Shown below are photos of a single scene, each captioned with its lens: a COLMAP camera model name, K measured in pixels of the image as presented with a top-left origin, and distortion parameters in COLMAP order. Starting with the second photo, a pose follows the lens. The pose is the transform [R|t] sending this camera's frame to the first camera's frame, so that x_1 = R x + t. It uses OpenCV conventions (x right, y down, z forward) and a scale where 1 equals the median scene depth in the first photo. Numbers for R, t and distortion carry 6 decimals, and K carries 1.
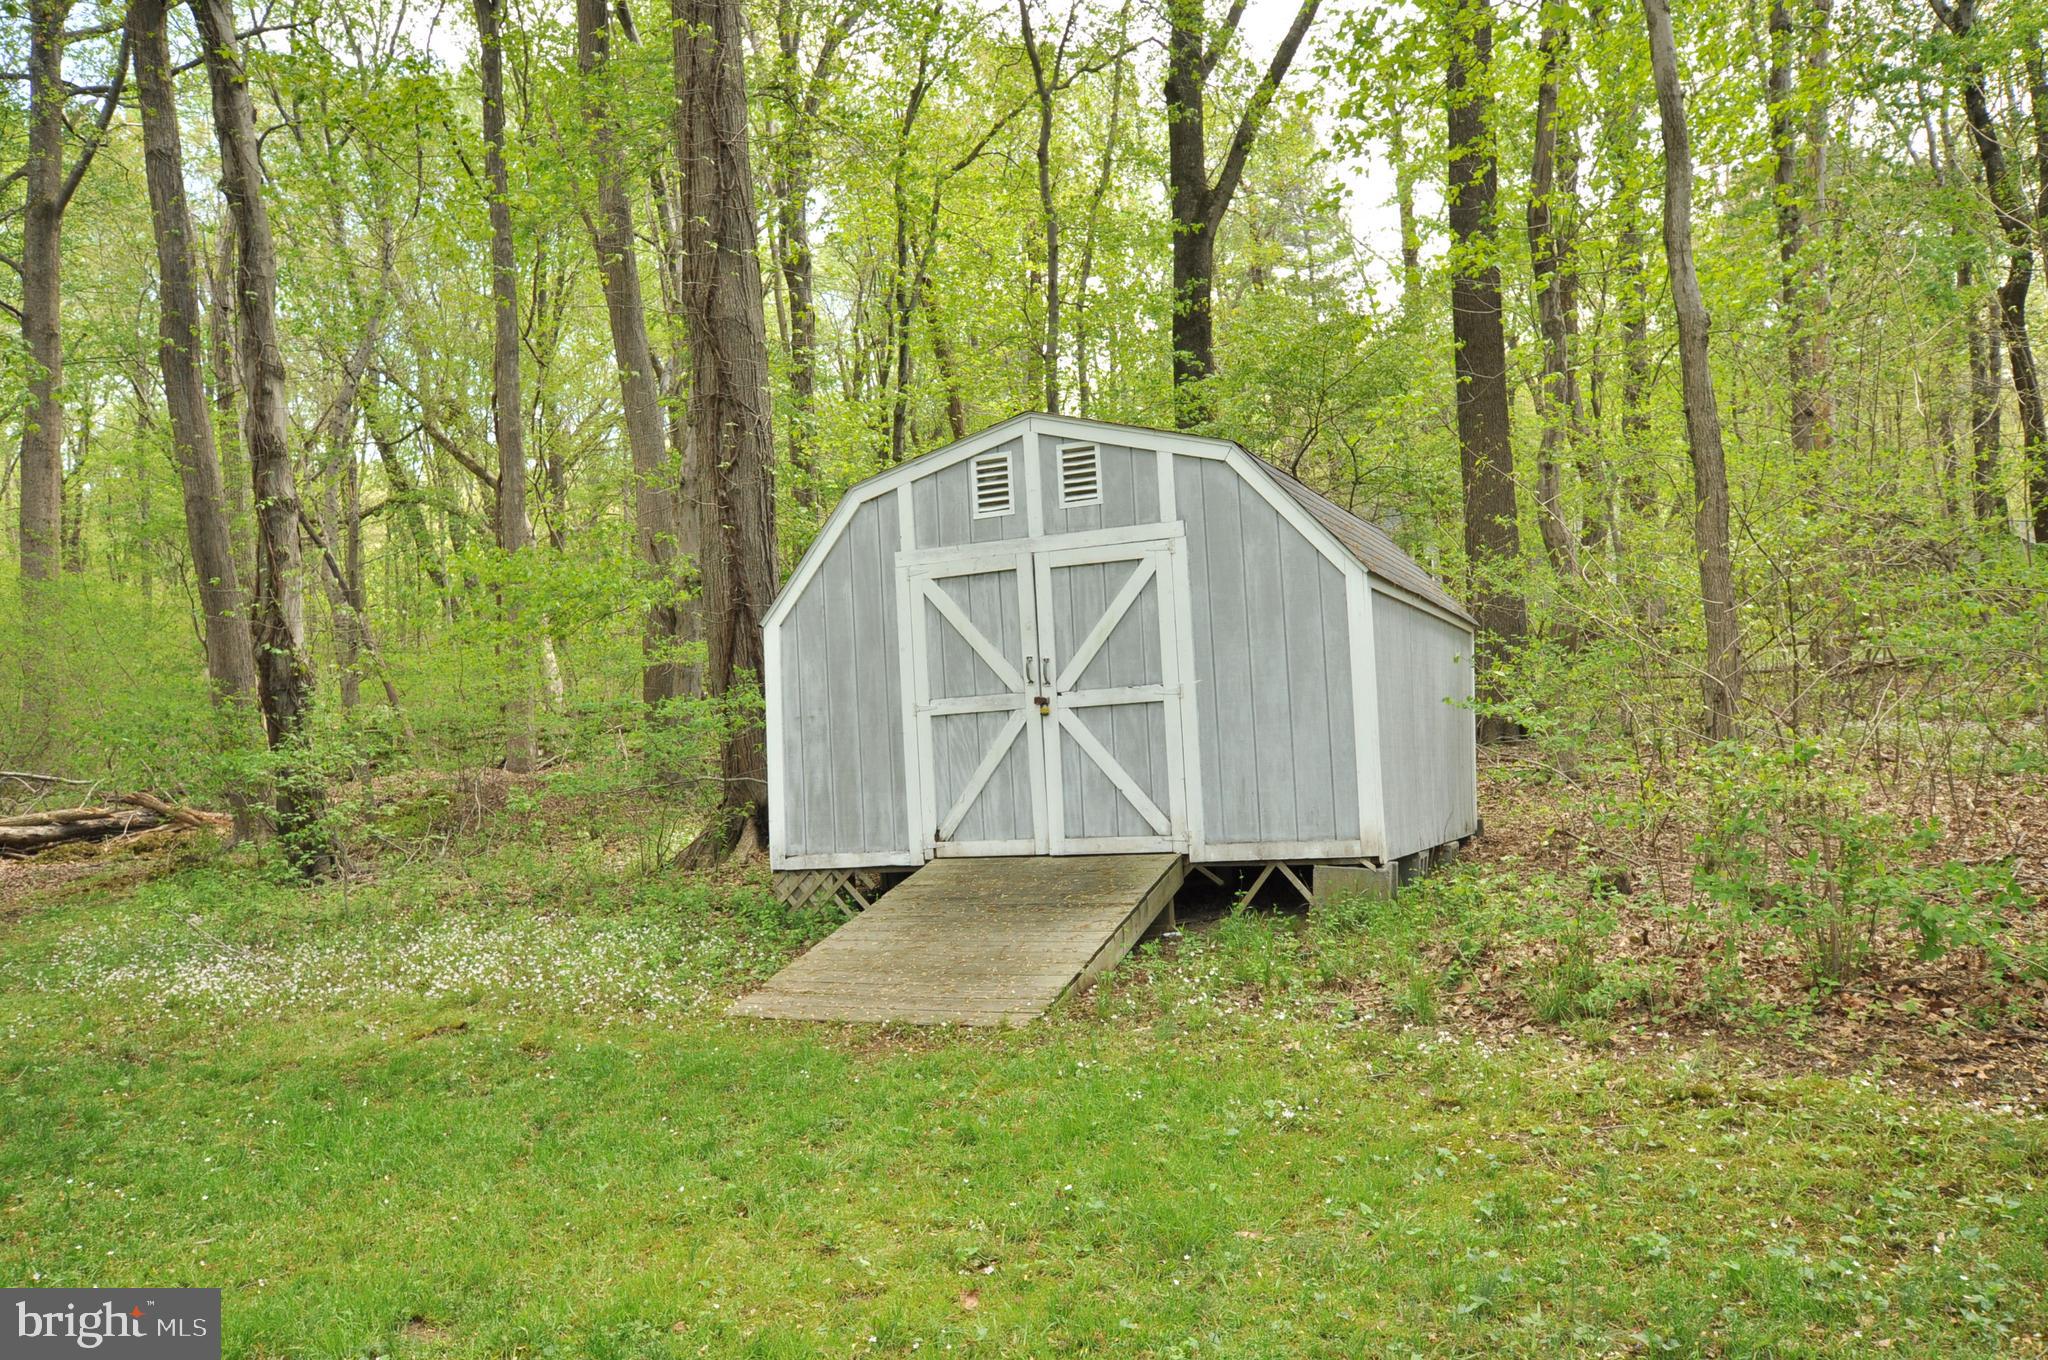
lens RADIAL K [[1719.9, 0, 1024.0], [0, 1719.9, 680.0], [0, 0, 1]] dist [-0.000353, -0.000066]
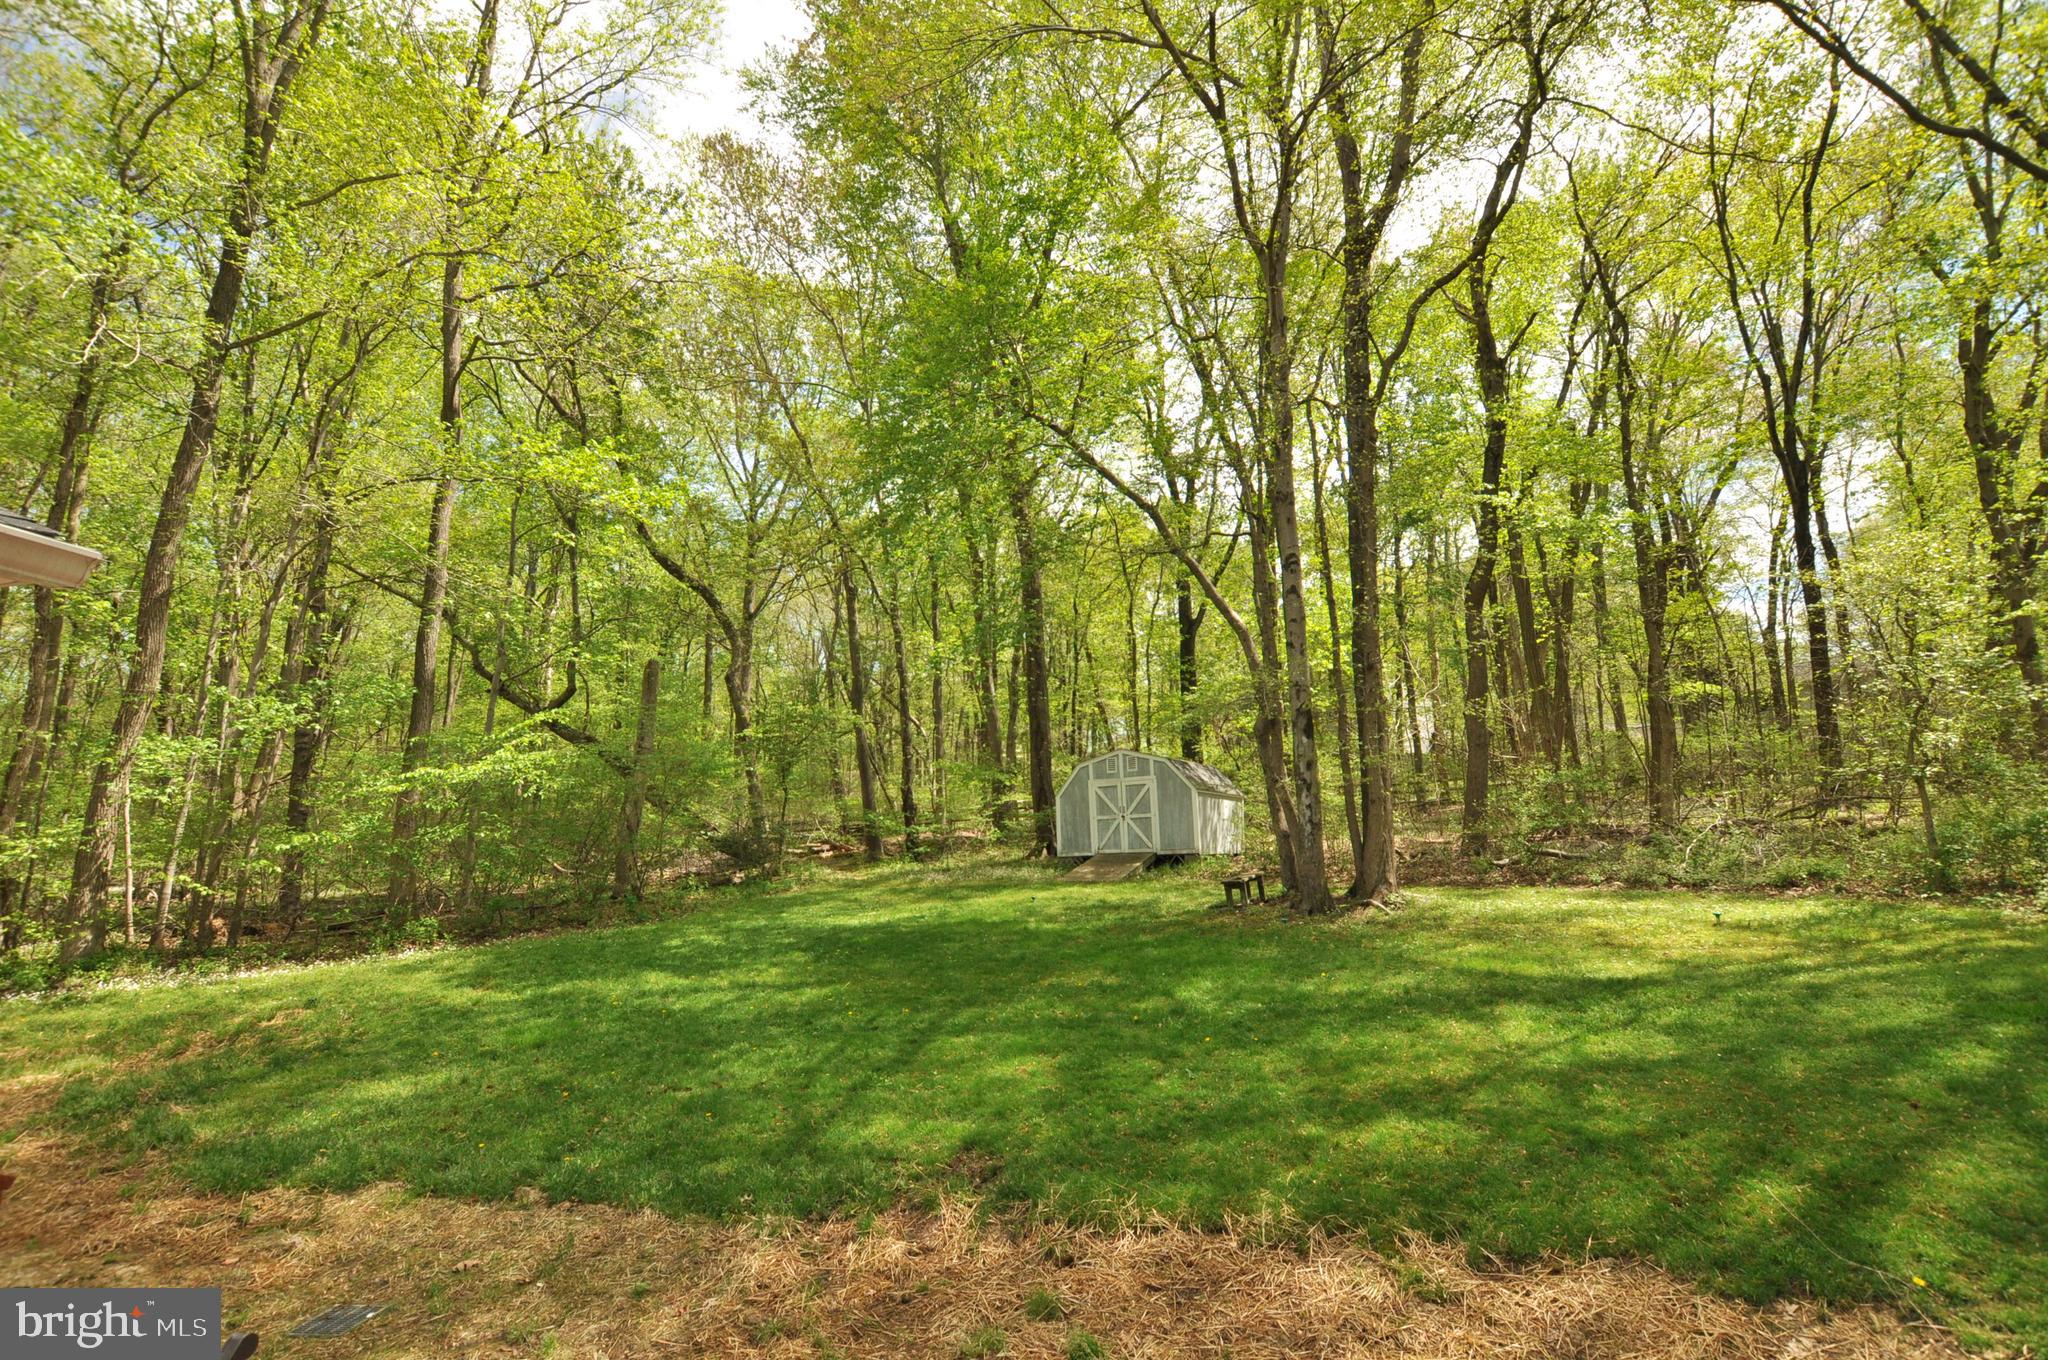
lens RADIAL K [[909.9, 0, 1024.0], [0, 909.9, 680.0], [0, 0, 1]] dist [-0.033633, 0.004360]
pose [[0.994605, 0.004533, -0.103640, -0.001562], [-0.018033, 0.991390, -0.129691, -0.024547], [0.102160, 0.130860, 0.986123, -1.166309]]
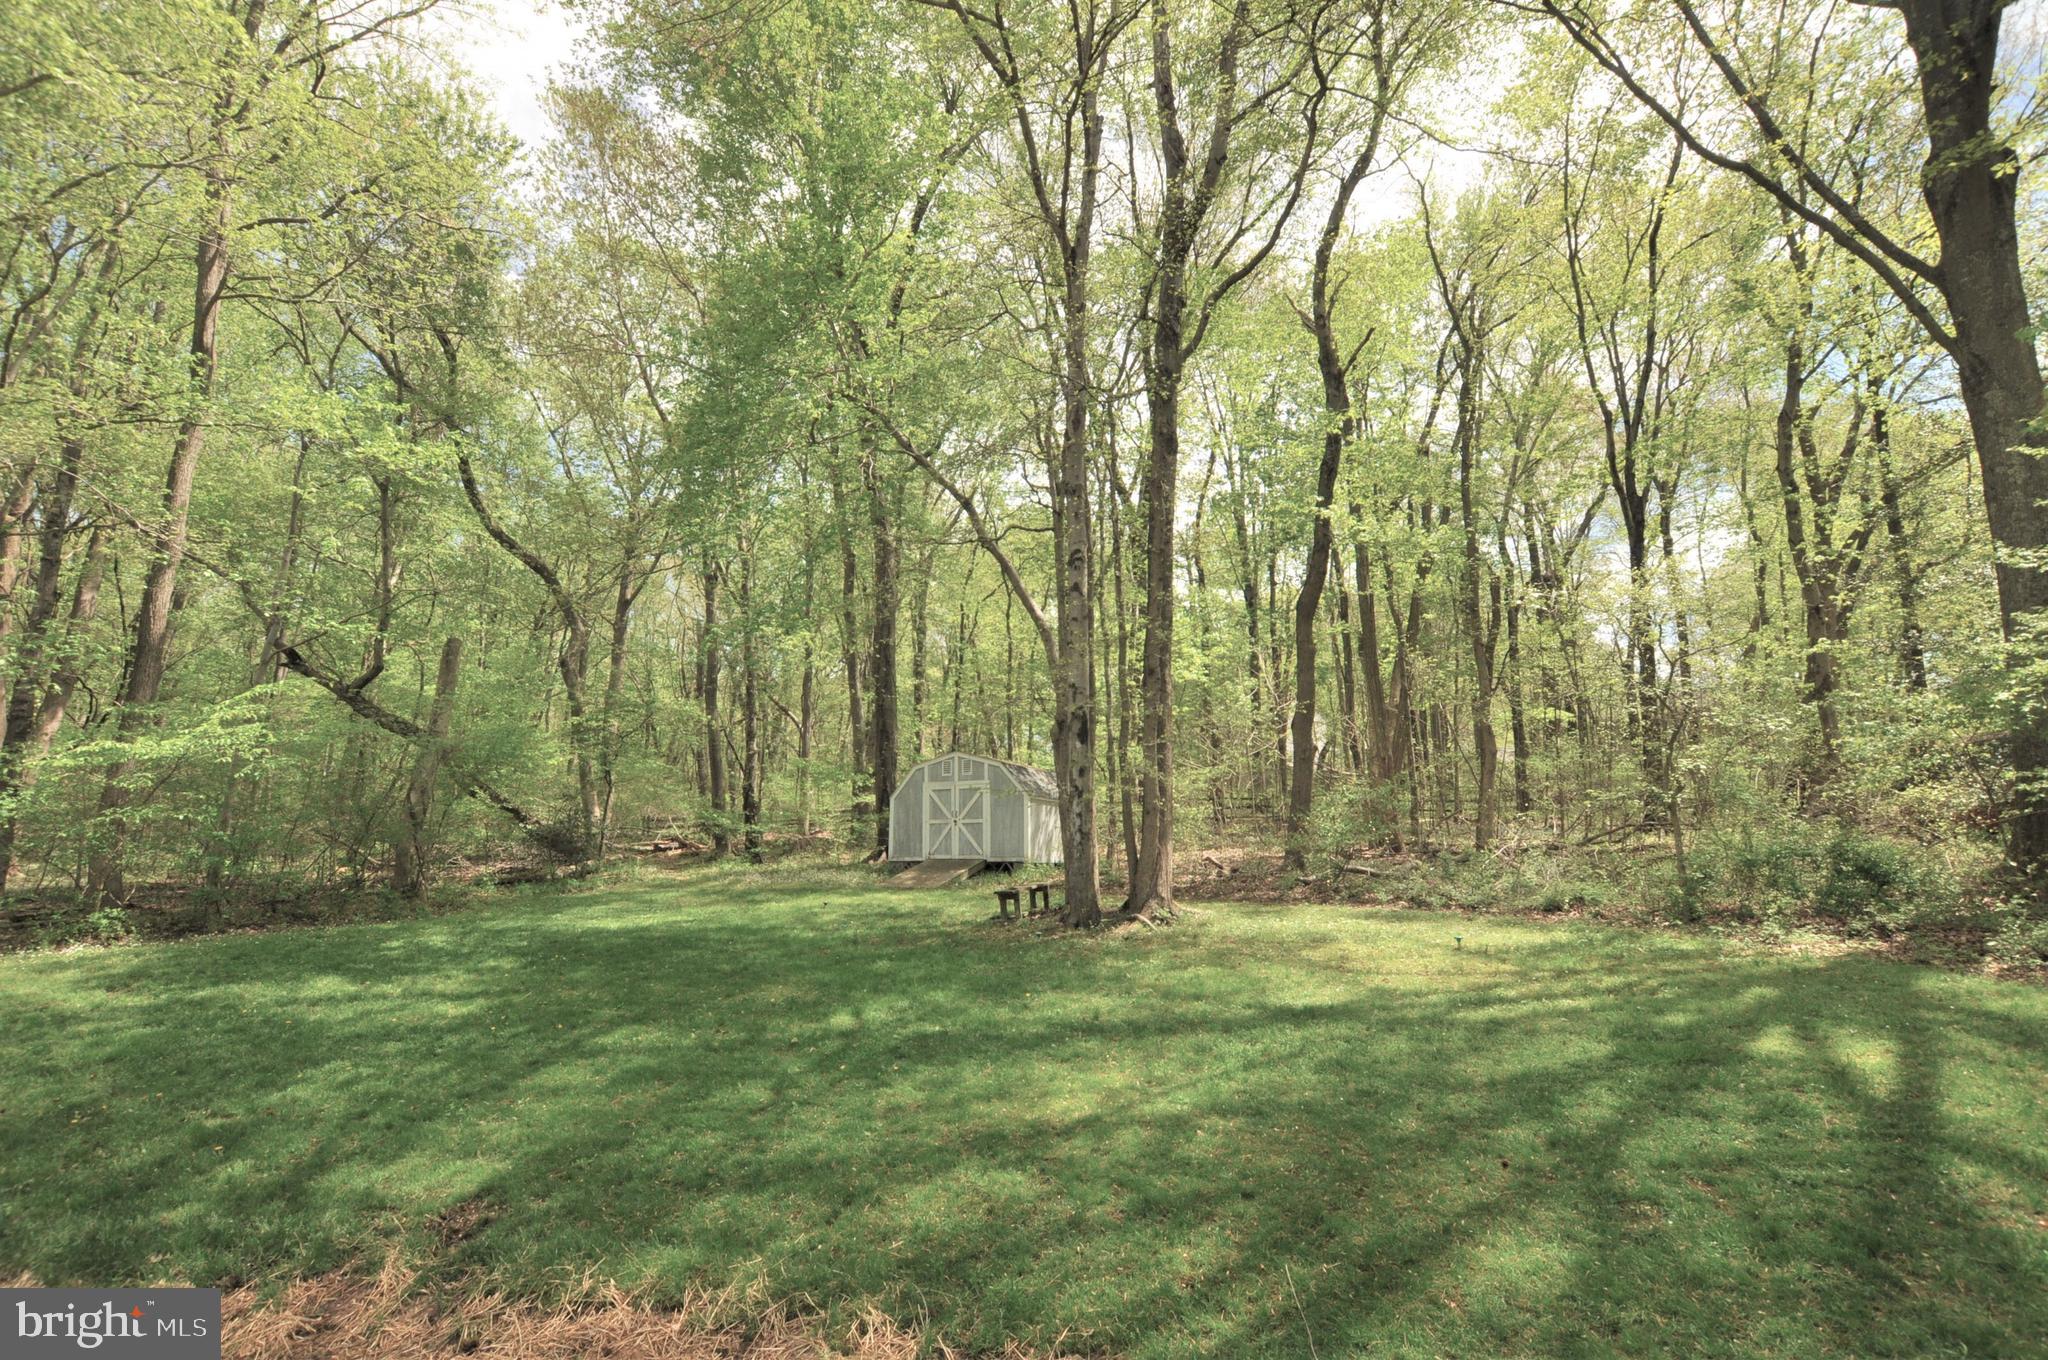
lens RADIAL K [[909.9, 0, 1024.0], [0, 909.9, 680.0], [0, 0, 1]] dist [-0.033633, 0.004360]
pose [[0.998815, 0.045344, -0.017700, 0.176155], [-0.047358, 0.989300, -0.137997, -0.027485], [0.011254, 0.138671, 0.990275, -1.089955]]
